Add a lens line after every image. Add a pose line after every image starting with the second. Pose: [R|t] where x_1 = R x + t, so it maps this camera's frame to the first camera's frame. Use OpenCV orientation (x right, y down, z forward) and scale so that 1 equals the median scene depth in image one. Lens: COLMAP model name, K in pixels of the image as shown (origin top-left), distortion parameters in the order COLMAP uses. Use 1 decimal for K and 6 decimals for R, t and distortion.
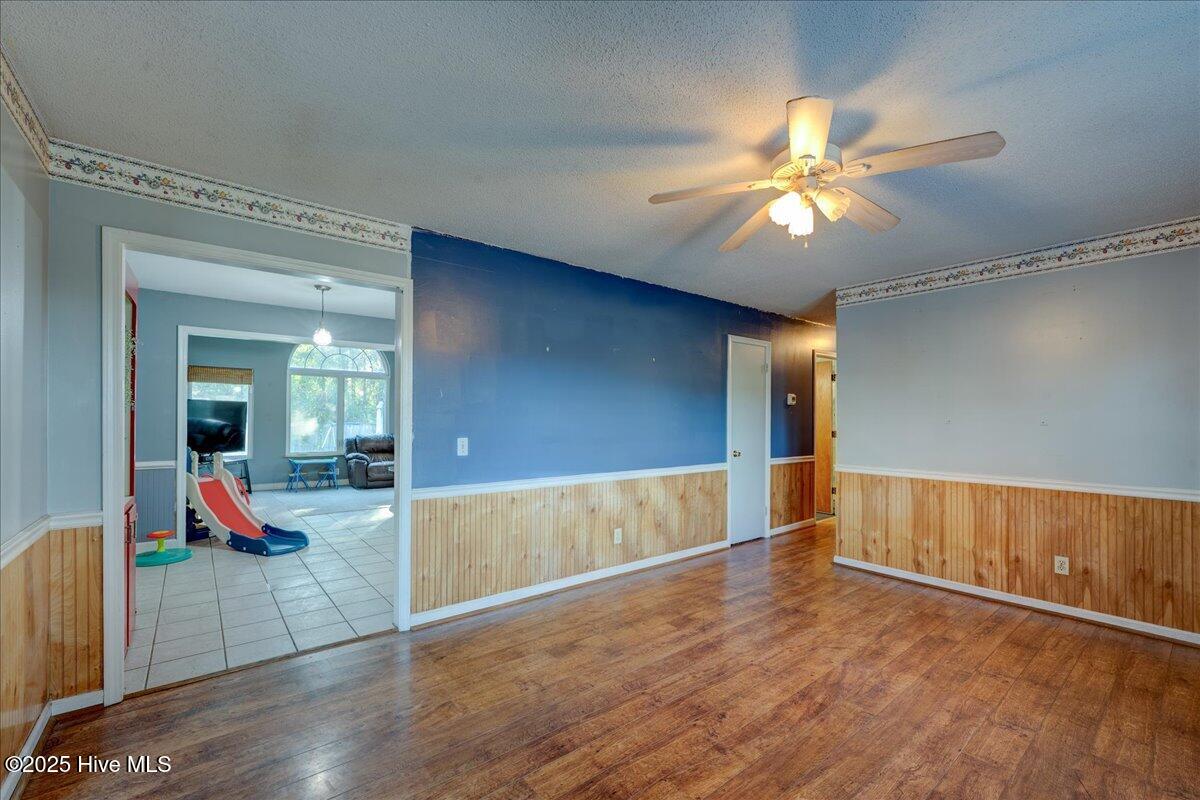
lens RADIAL K [[502.0, 0, 607.5], [0, 502.0, 412.2], [0, 0, 1]] dist [-0.006940, -0.000178]
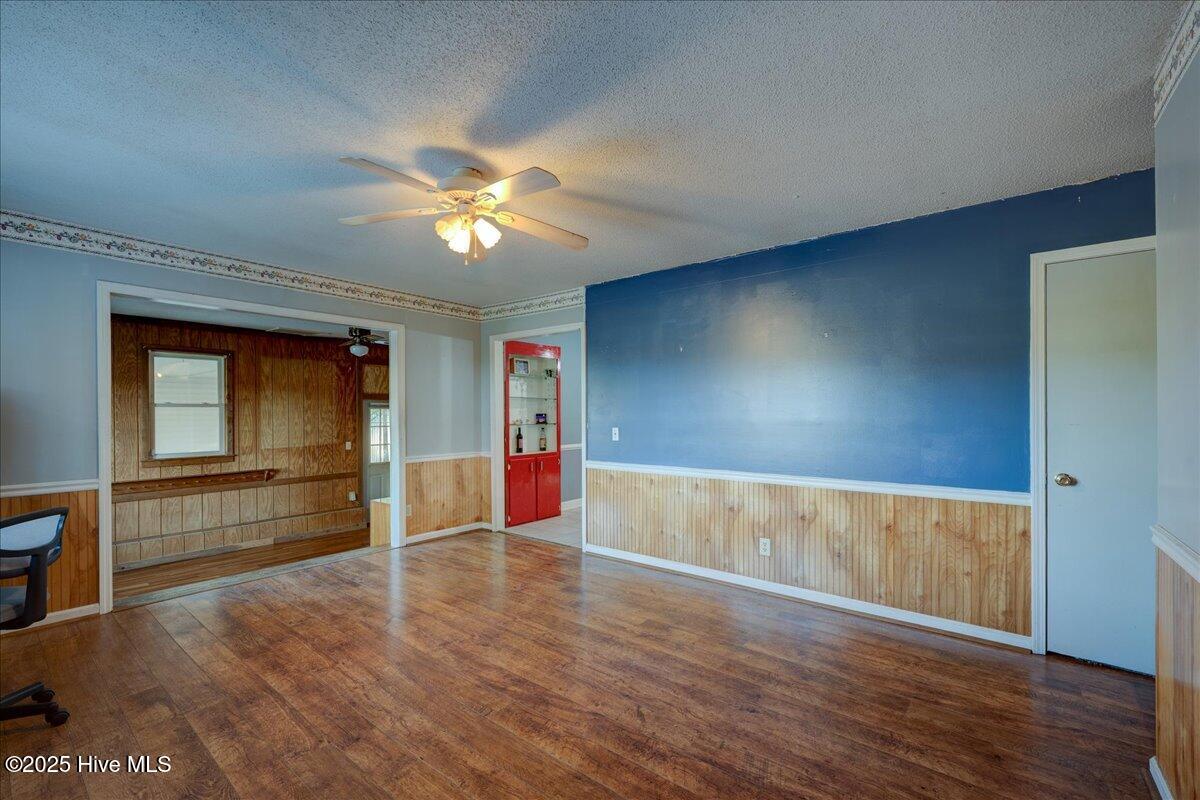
lens RADIAL K [[502.0, 0, 607.5], [0, 502.0, 412.2], [0, 0, 1]] dist [-0.006940, -0.000178]
pose [[0.219355, -0.005176, -0.975631, 1.029337], [0.014199, 0.999897, -0.002112, 0.011858], [0.975542, -0.013390, 0.219406, 0.684037]]
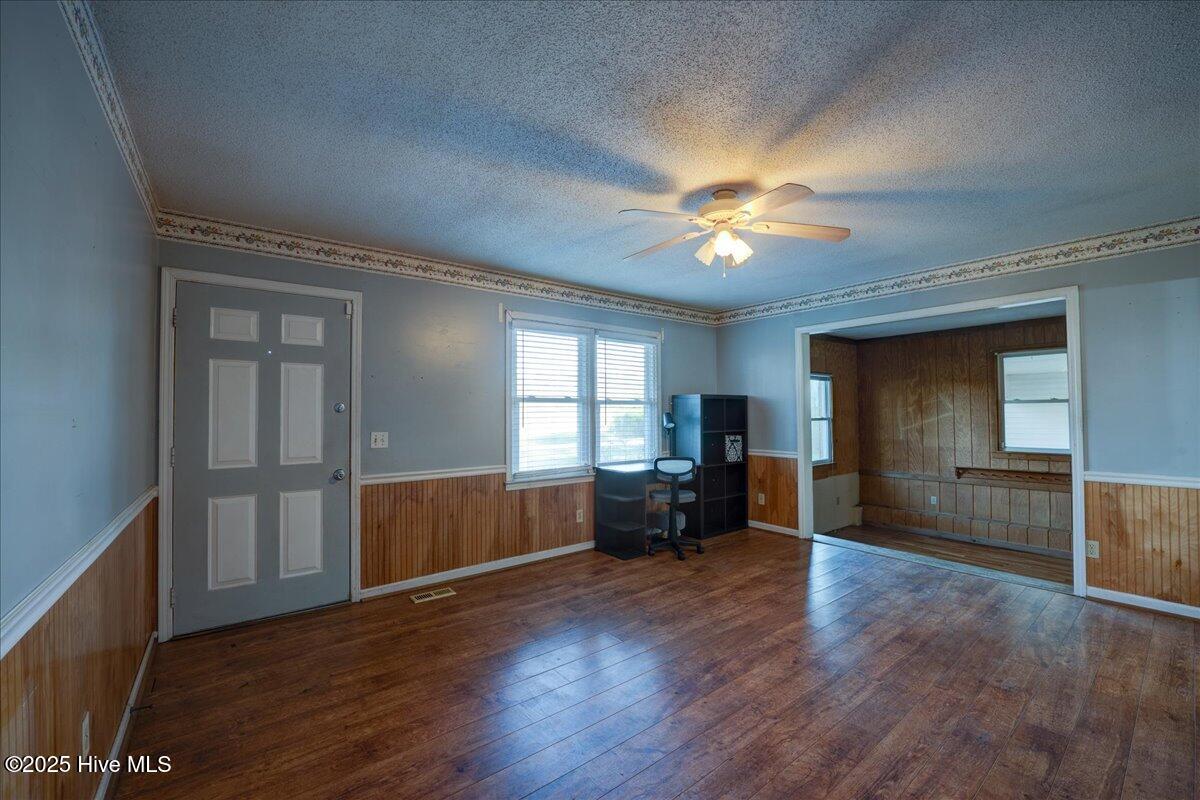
lens RADIAL K [[483.7, 0, 600.0], [0, 483.7, 400.0], [0, 0, 1]] dist [-0.023954, 0.000051]
pose [[-0.999678, 0.000761, 0.025370, 0.440343], [-0.000105, 0.999418, -0.034113, 0.016322], [-0.025381, -0.034105, -0.999096, 1.436572]]
